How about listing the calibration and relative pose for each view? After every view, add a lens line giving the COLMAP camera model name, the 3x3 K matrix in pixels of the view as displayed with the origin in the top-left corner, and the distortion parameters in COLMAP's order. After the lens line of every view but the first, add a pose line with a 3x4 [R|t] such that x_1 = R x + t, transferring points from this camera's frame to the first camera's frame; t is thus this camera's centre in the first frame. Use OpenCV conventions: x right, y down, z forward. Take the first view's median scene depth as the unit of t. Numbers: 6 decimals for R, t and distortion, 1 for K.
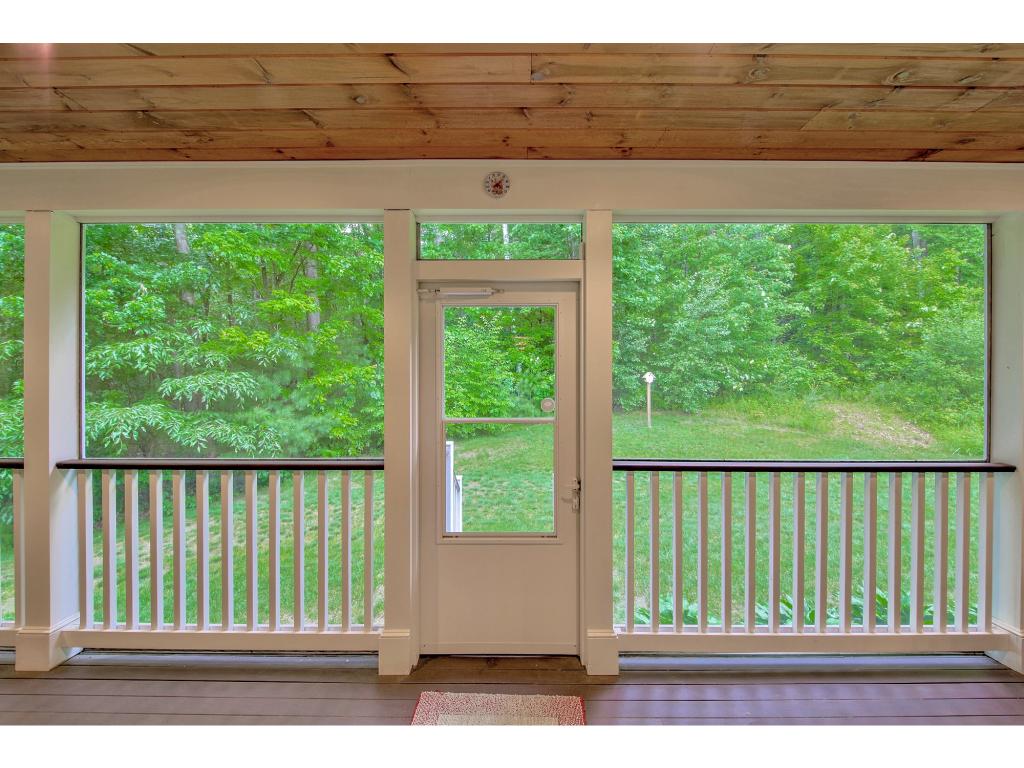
lens RADIAL K [[380.9, 0, 505.9], [0, 380.9, 376.6], [0, 0, 1]] dist [0.000170, -0.003085]
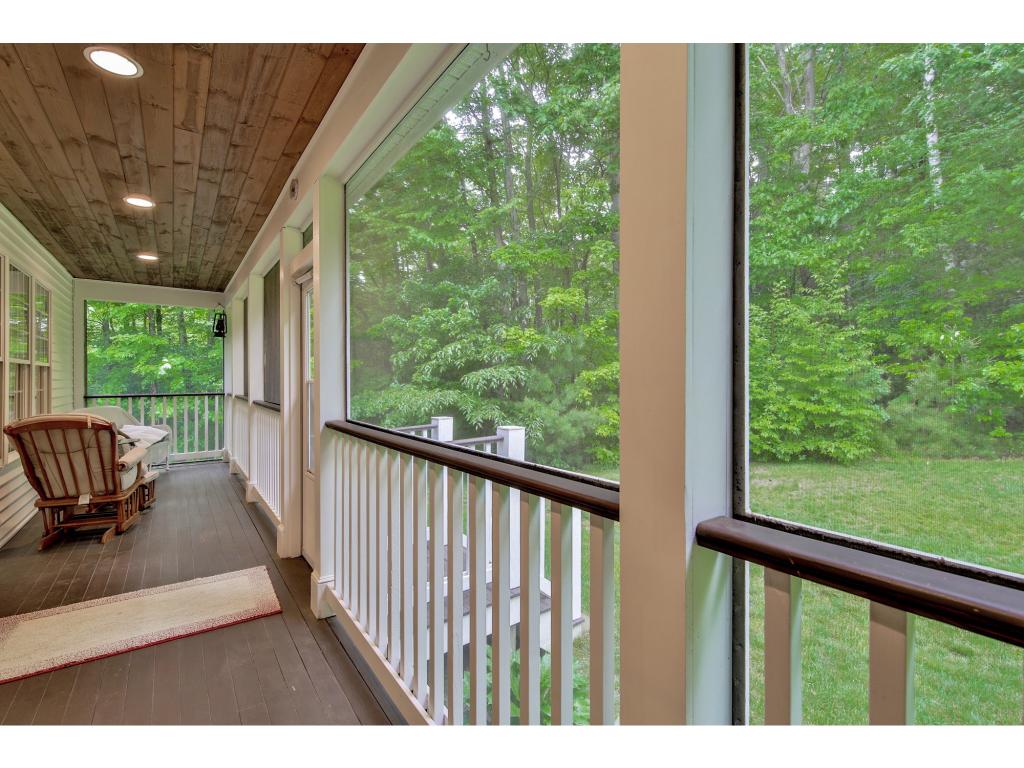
lens RADIAL K [[471.7, 0, 511.9], [0, 471.7, 384.0], [0, 0, 1]] dist [0.001357, 0.000052]
pose [[0.569616, 0.006094, -0.821888, 0.444074], [-0.004000, 0.999981, 0.004643, 0.034585], [0.821901, 0.000643, 0.569630, 0.188000]]
